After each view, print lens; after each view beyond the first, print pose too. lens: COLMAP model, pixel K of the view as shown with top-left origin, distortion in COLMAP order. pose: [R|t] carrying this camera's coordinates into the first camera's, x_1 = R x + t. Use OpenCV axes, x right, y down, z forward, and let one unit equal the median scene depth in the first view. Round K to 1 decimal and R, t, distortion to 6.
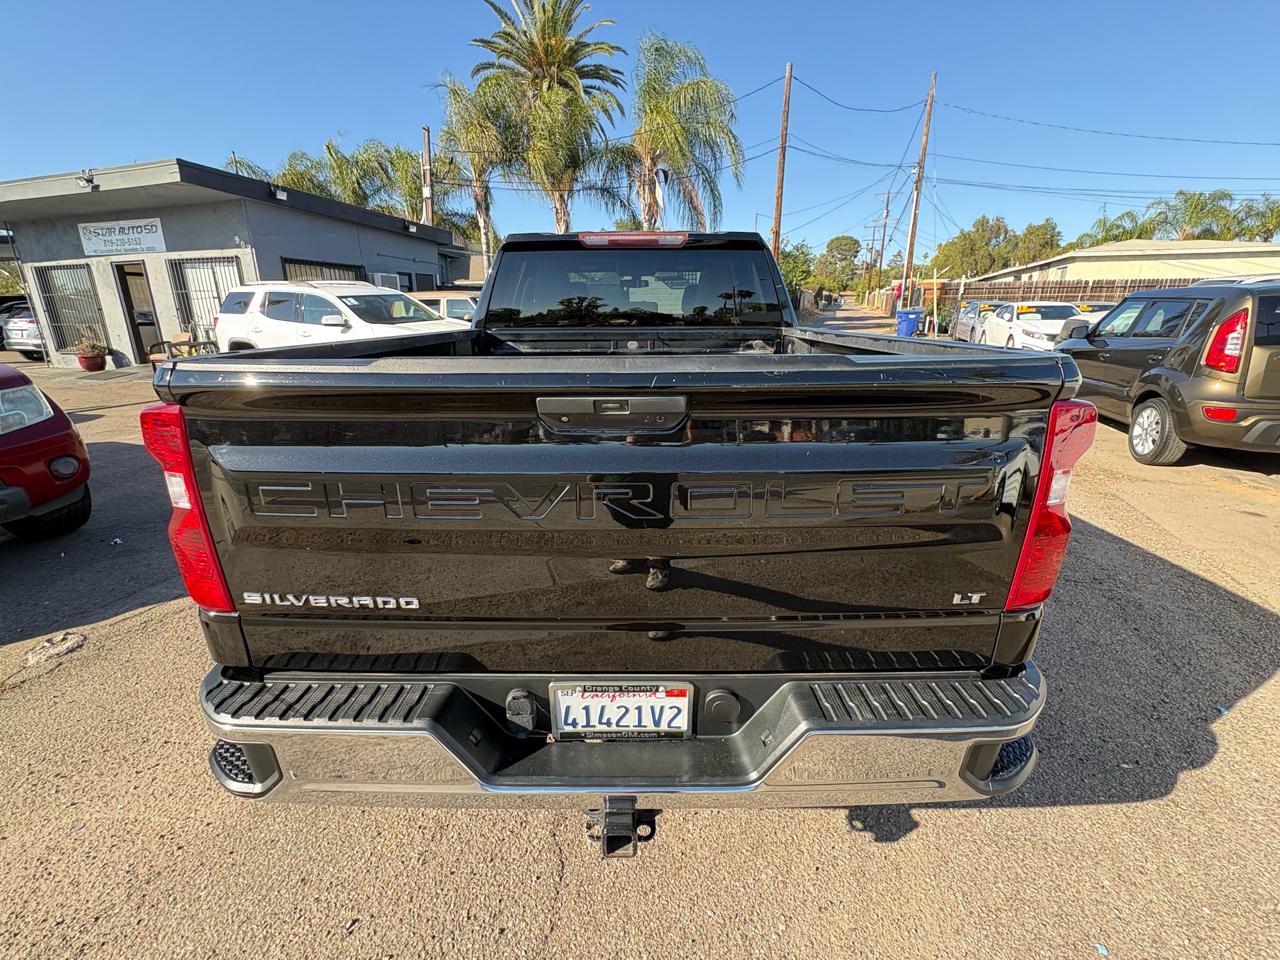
lens RADIAL K [[569.4, 0, 636.2], [0, 569.4, 484.6], [0, 0, 1]] dist [0.000017, -0.000403]
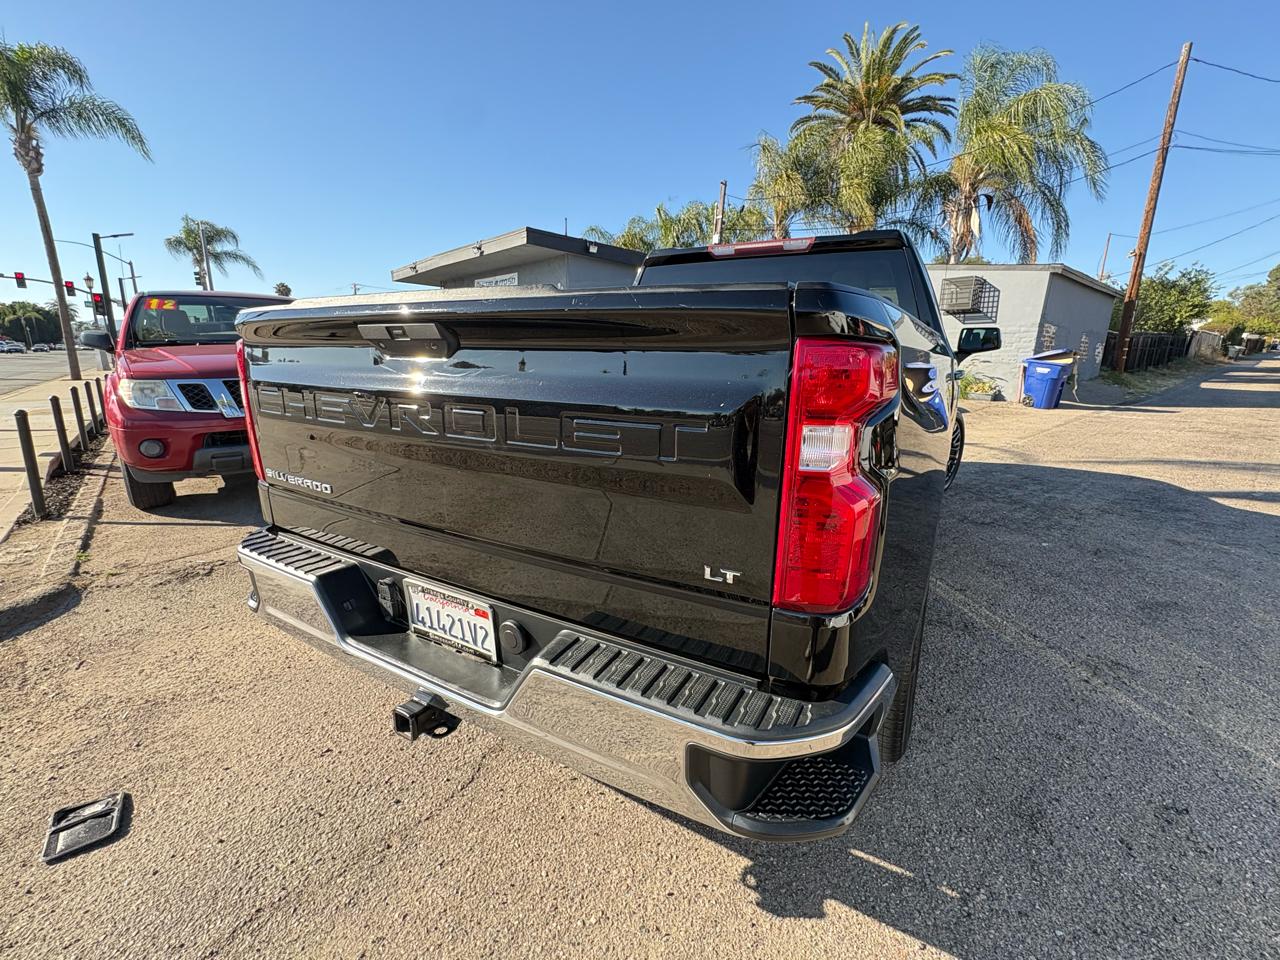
lens RADIAL K [[569.4, 0, 636.2], [0, 569.4, 484.6], [0, 0, 1]] dist [0.000017, -0.000403]
pose [[0.857147, 0.131771, -0.497930, 0.141018], [-0.169328, 0.985079, -0.030796, 0.018250], [0.486443, 0.110710, 0.866670, 0.029680]]
